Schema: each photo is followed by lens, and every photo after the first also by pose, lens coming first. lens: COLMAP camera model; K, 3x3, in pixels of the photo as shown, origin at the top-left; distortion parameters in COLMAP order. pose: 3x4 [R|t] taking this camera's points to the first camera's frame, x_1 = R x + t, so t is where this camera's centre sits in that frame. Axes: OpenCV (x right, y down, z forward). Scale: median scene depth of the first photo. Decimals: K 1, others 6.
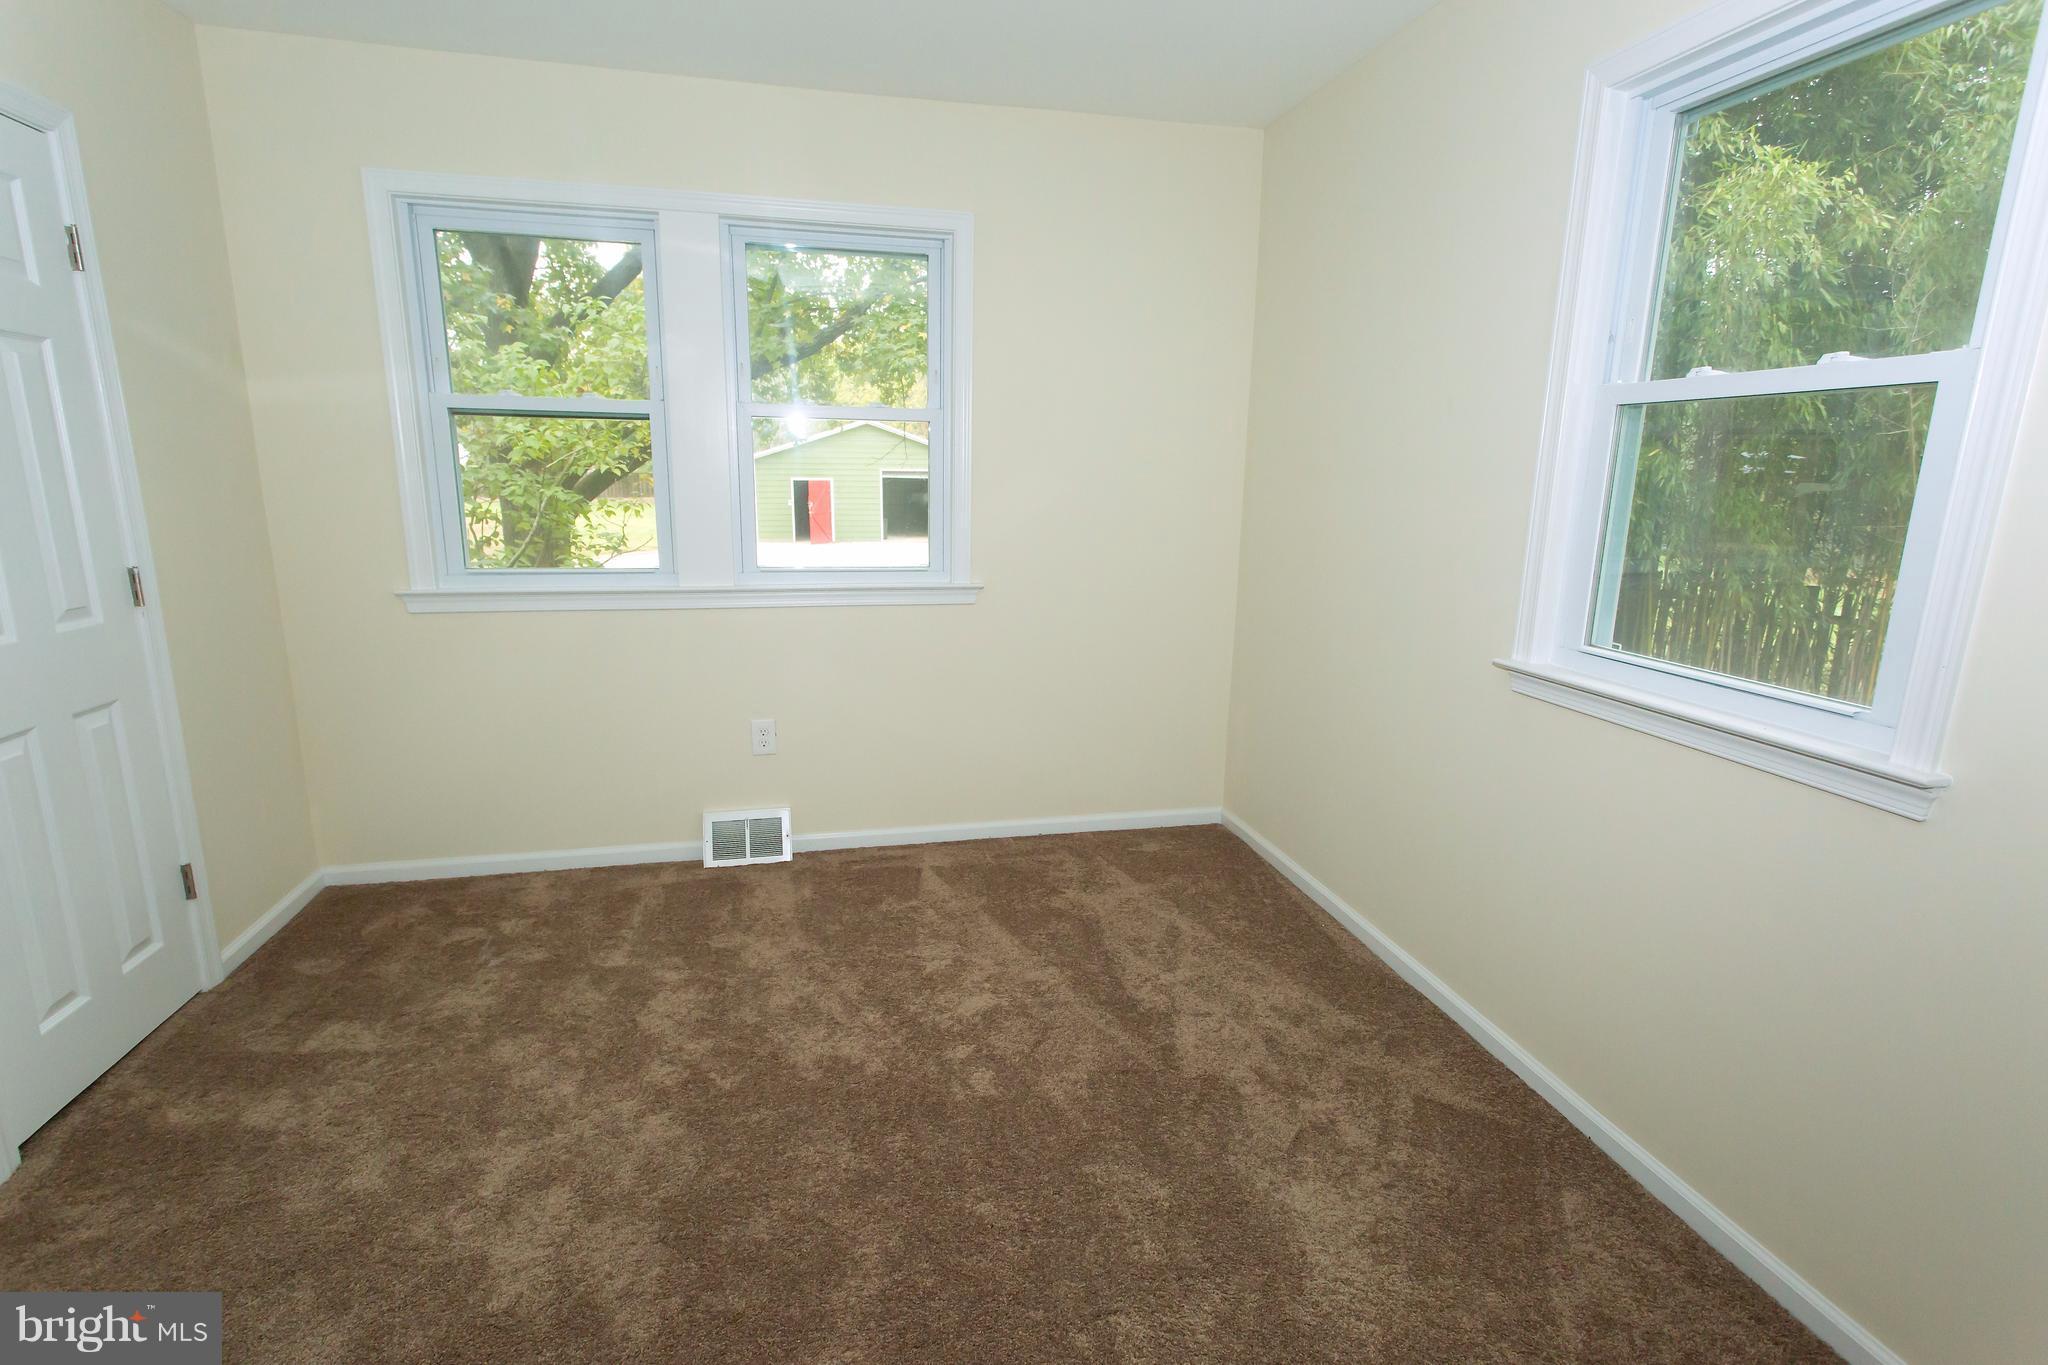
lens RADIAL K [[854.0, 0, 1039.8], [0, 854.0, 635.9], [0, 0, 1]] dist [0.002328, 0.001215]
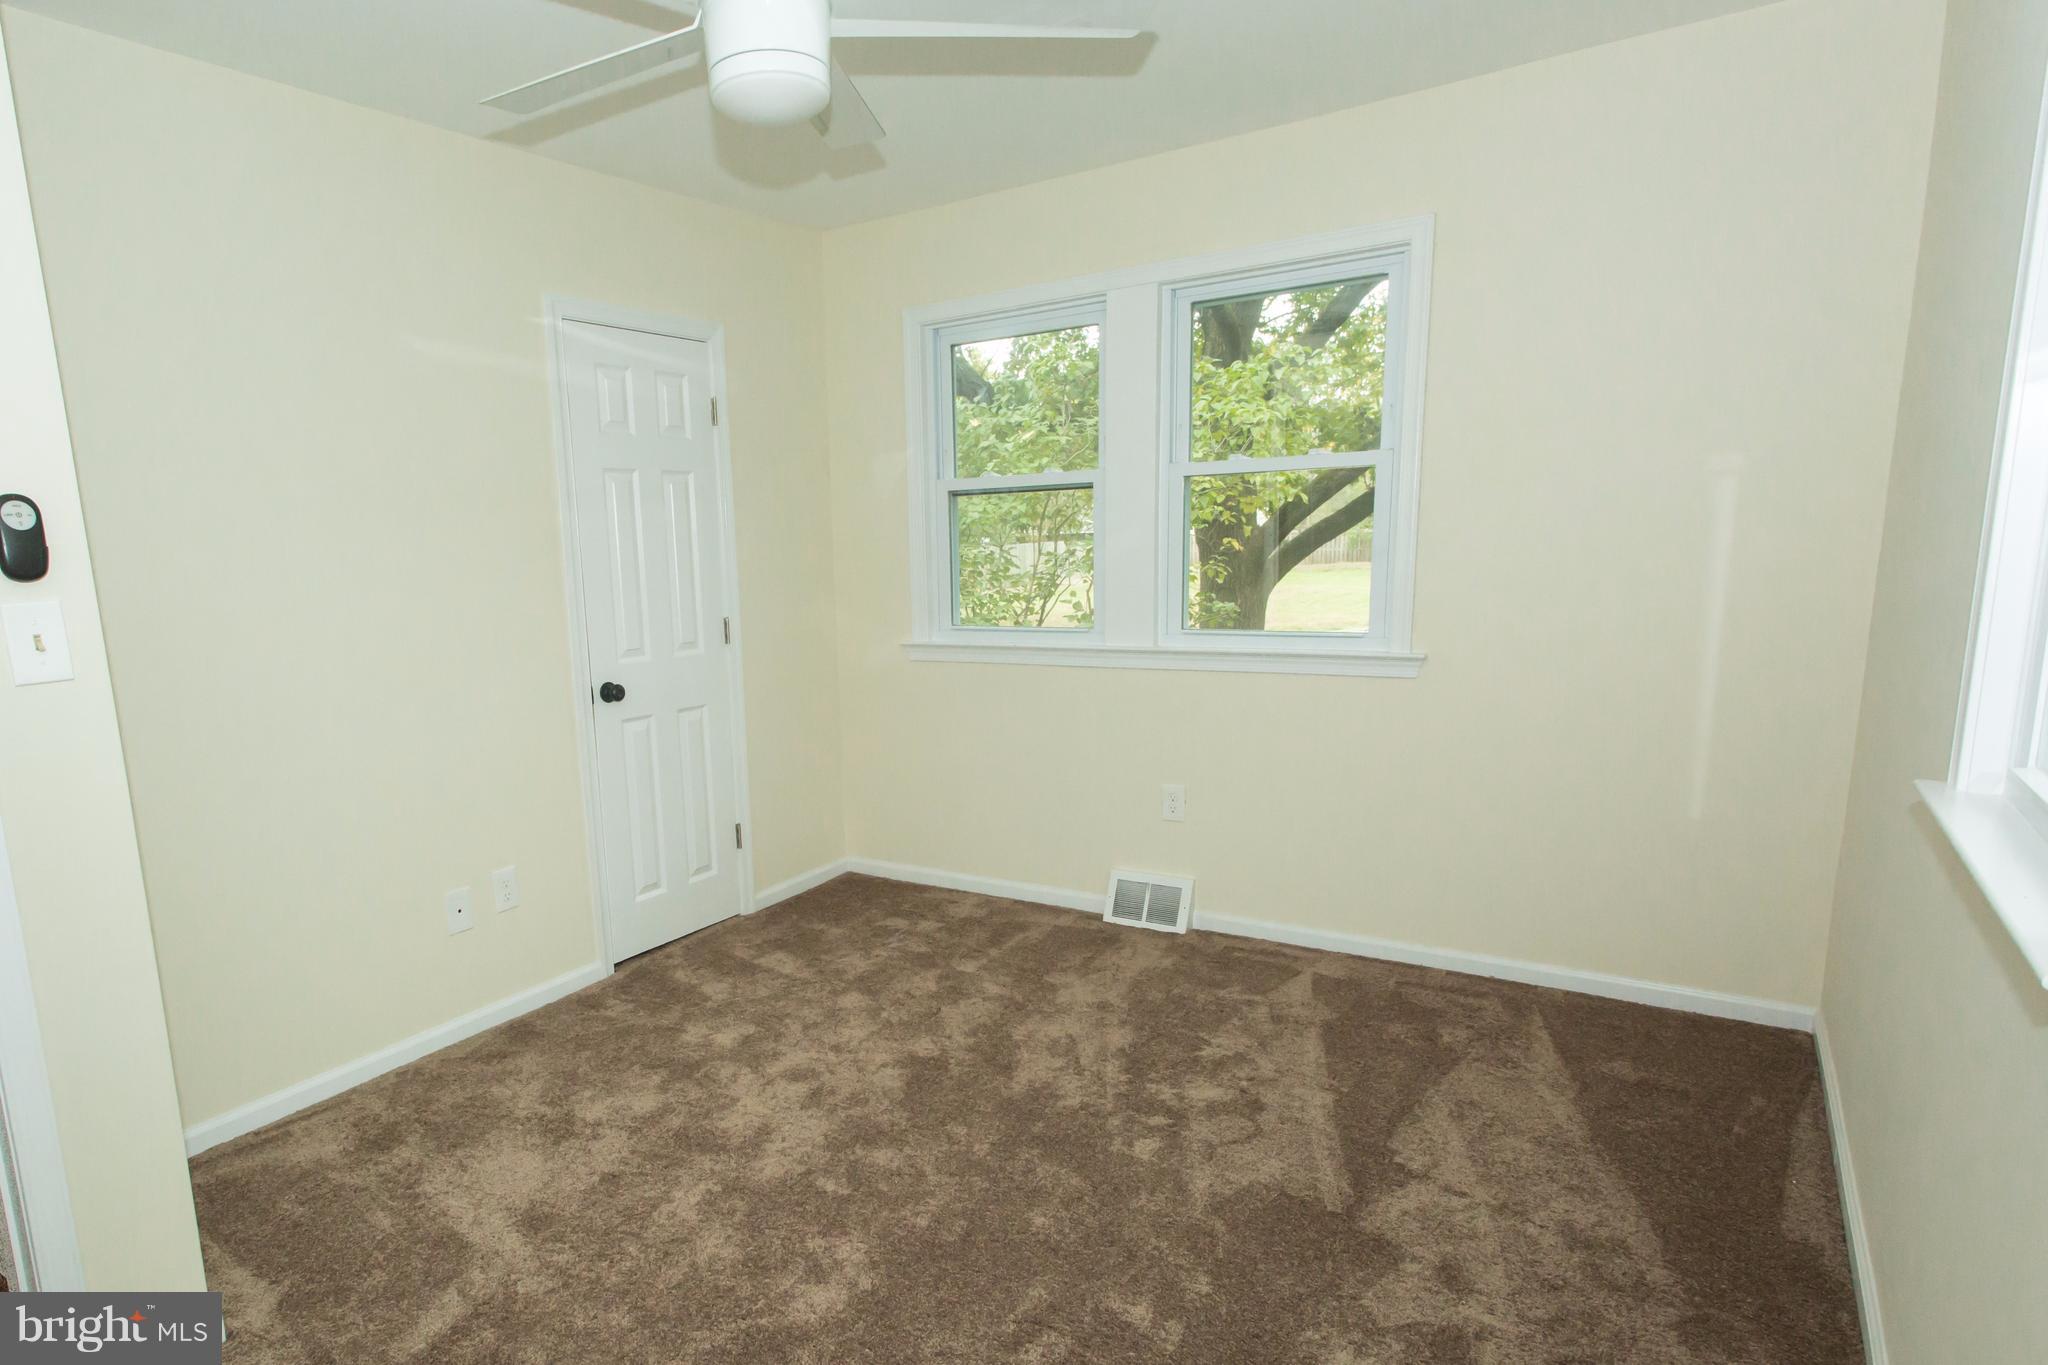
lens RADIAL K [[1029.9, 0, 1024.0], [0, 1029.9, 682.5], [0, 0, 1]] dist [-0.000932, 0.000876]
pose [[0.754341, 0.049325, -0.654627, 0.419637], [-0.076567, 0.996978, -0.013109, 0.013531], [0.652003, 0.060012, 0.755838, -0.008803]]
